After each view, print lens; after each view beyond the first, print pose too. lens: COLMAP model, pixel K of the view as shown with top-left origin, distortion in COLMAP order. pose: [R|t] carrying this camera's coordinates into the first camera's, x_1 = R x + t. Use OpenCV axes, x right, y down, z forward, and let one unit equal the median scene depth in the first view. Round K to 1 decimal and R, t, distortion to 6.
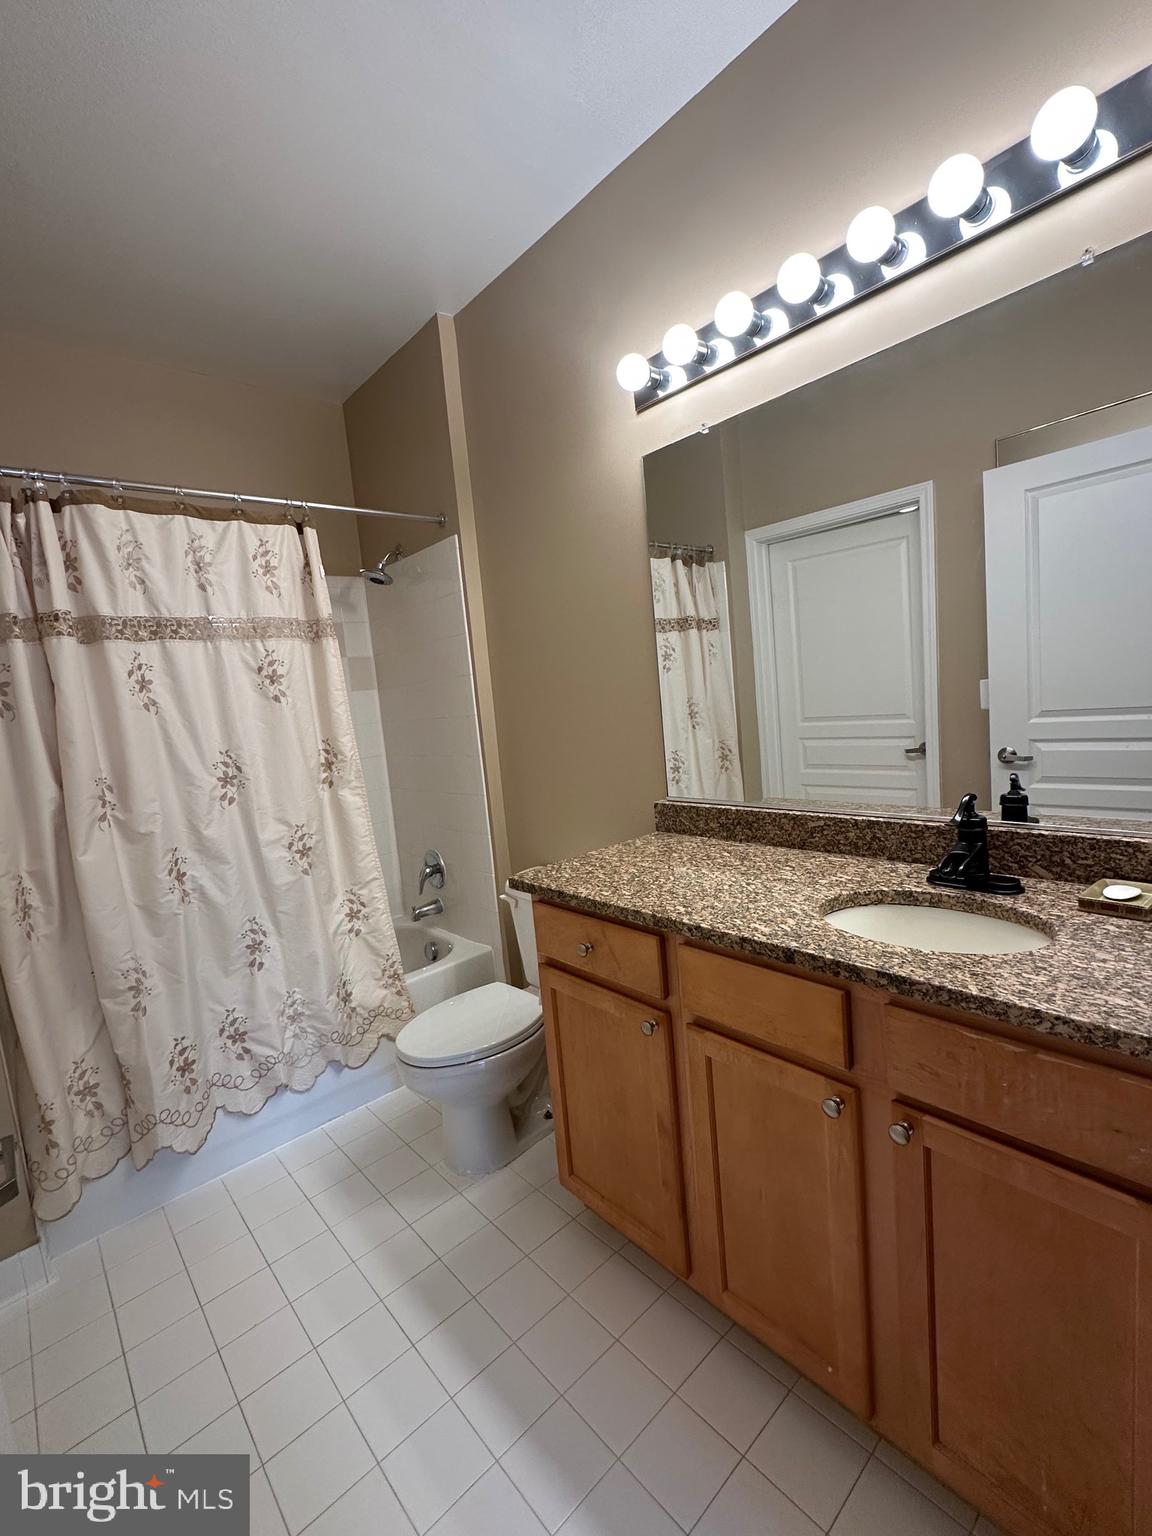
lens RADIAL K [[668.2, 0, 567.4], [0, 668.2, 769.4], [0, 0, 1]] dist [-0.004899, 0.001612]
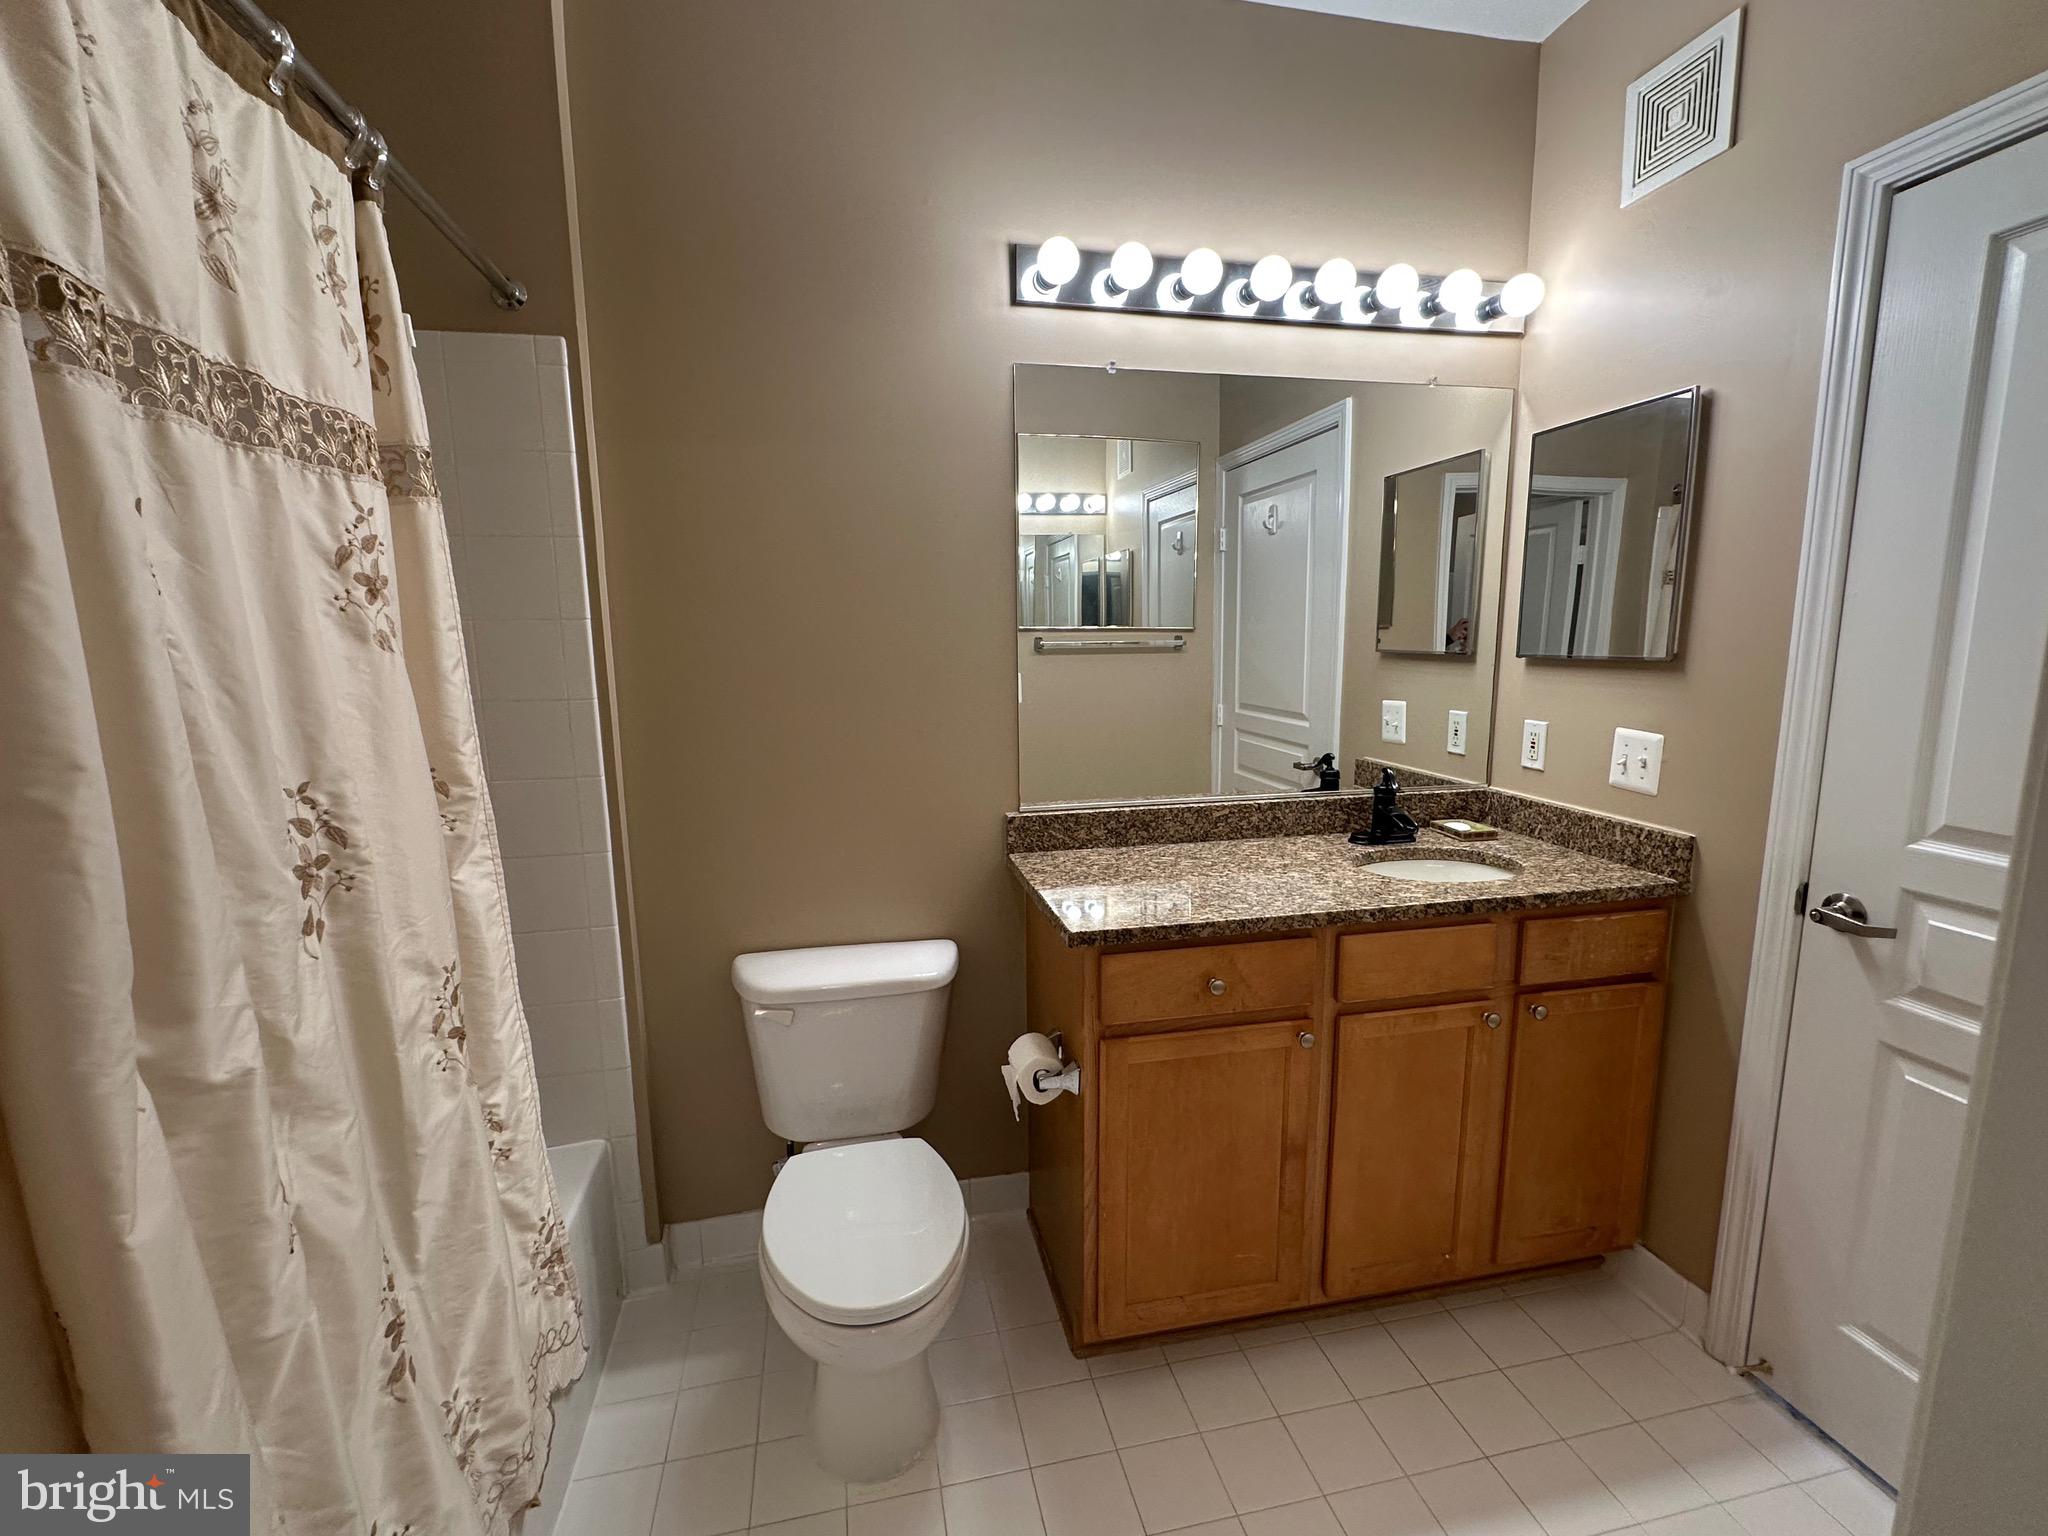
lens RADIAL K [[890.9, 0, 1030.0], [0, 890.9, 776.9], [0, 0, 1]] dist [-0.004899, 0.001612]
pose [[0.490133, -0.054739, 0.869927, -0.779652], [0.065886, 0.997498, 0.025644, -0.021387], [-0.869154, 0.044747, 0.492513, 0.500491]]
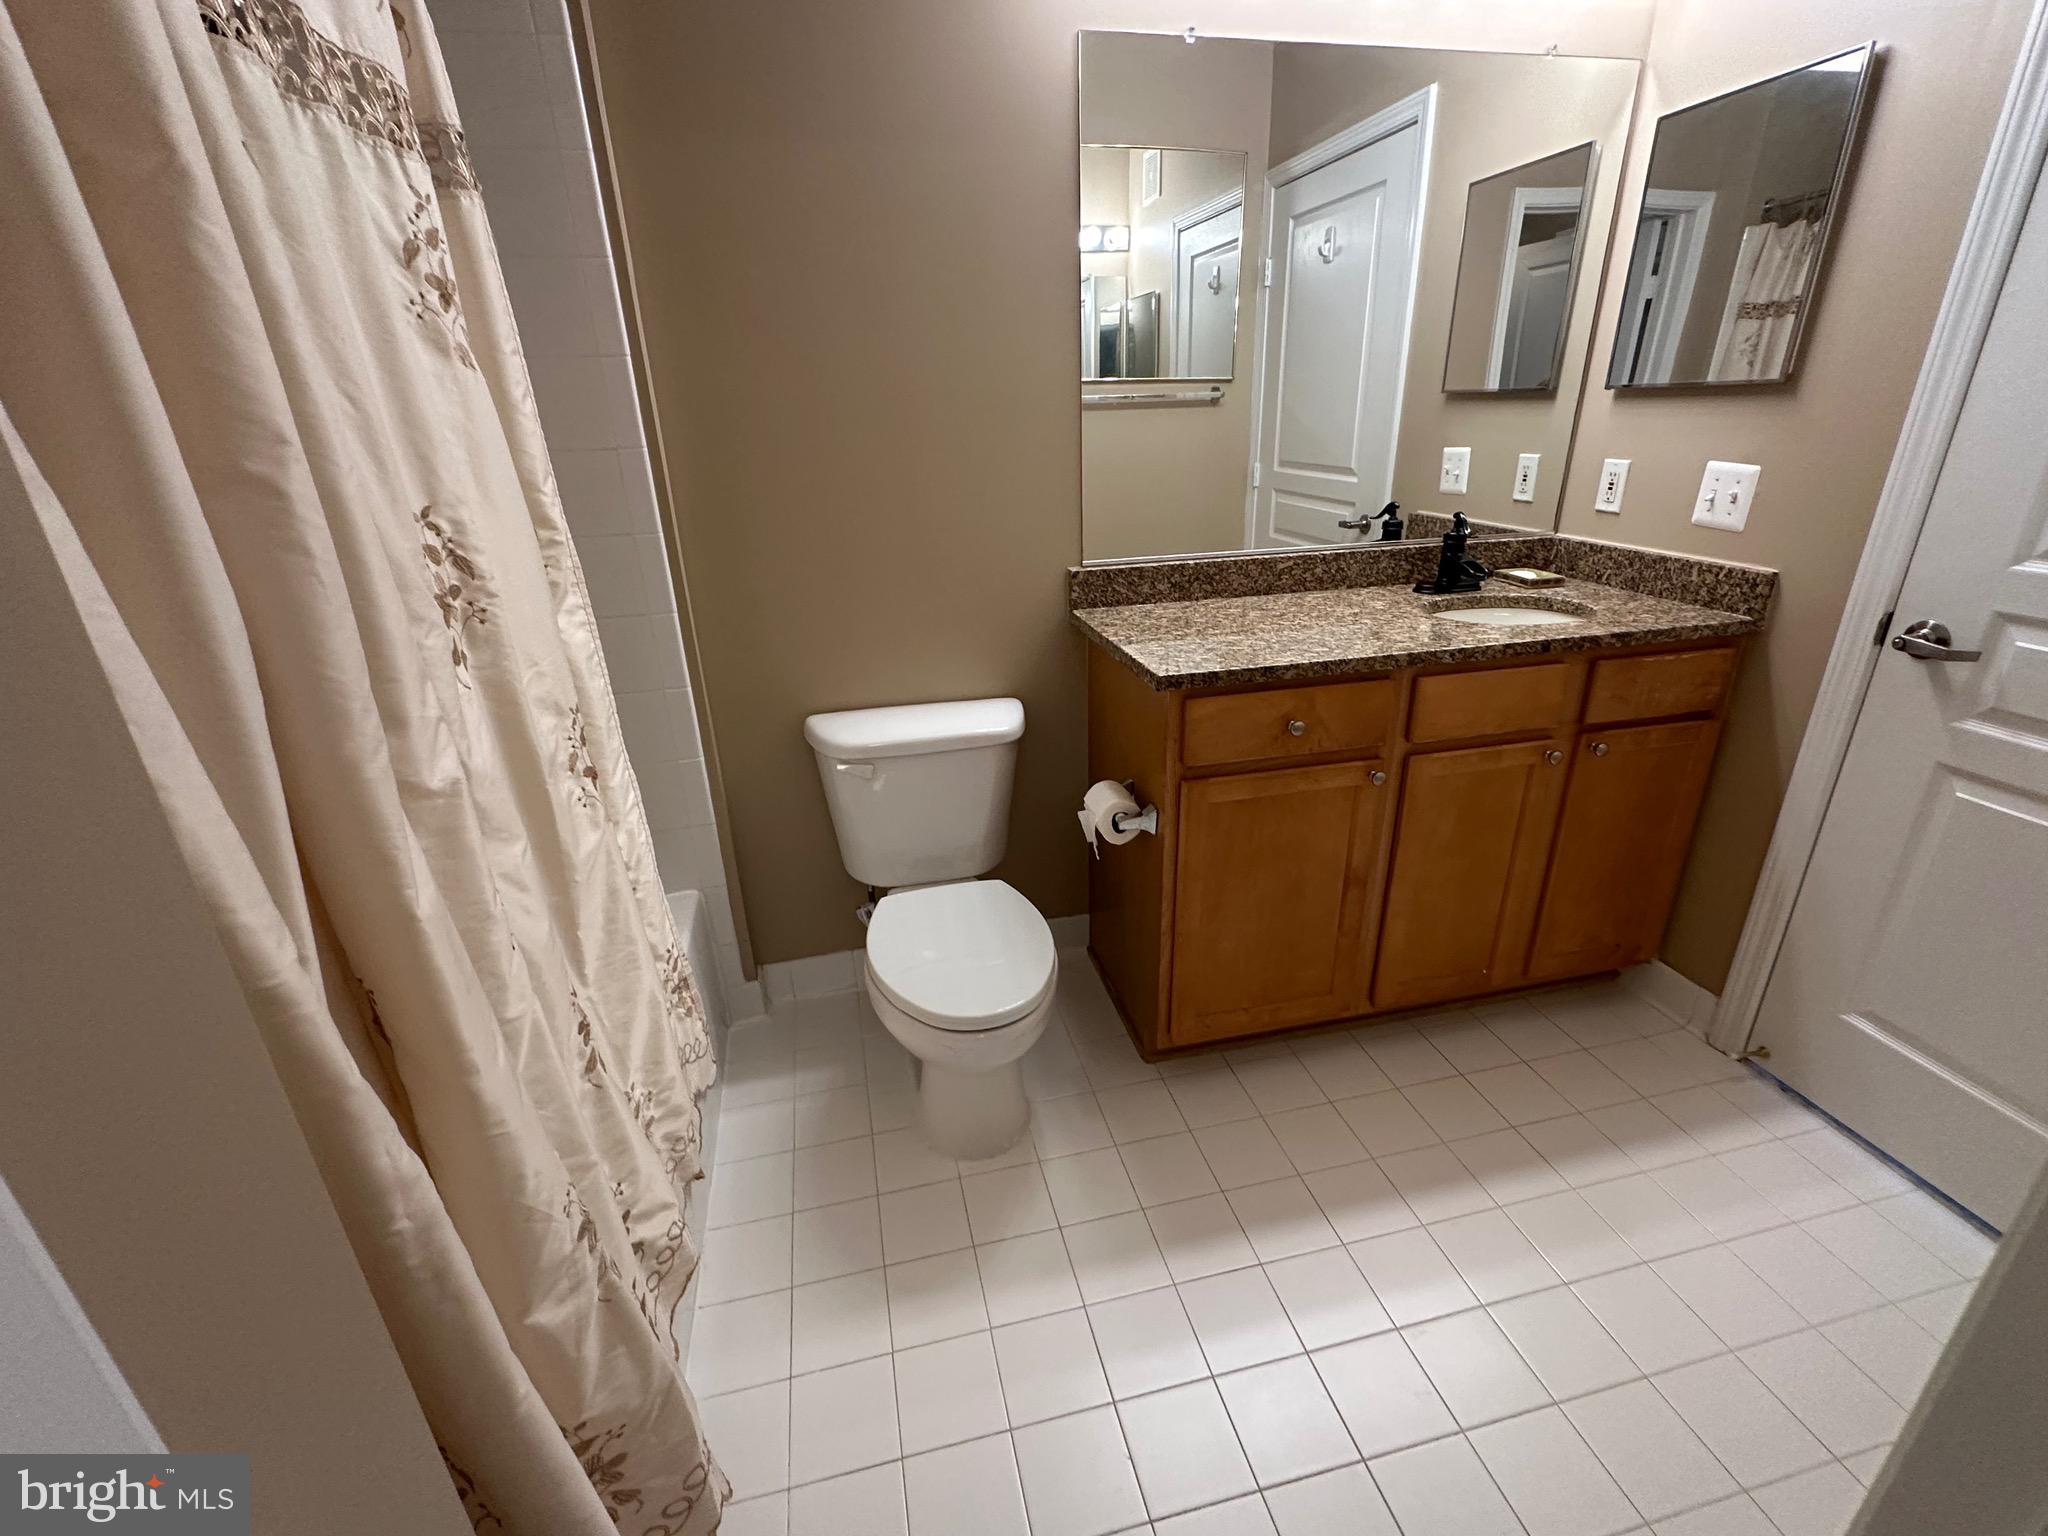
lens RADIAL K [[890.9, 0, 1033.2], [0, 890.9, 773.1], [0, 0, 1]] dist [-0.004899, 0.001612]
pose [[0.478719, -0.262693, 0.837748, -0.826182], [0.085260, 0.963589, 0.253432, 0.011653], [-0.873819, -0.049896, 0.483685, 0.573809]]
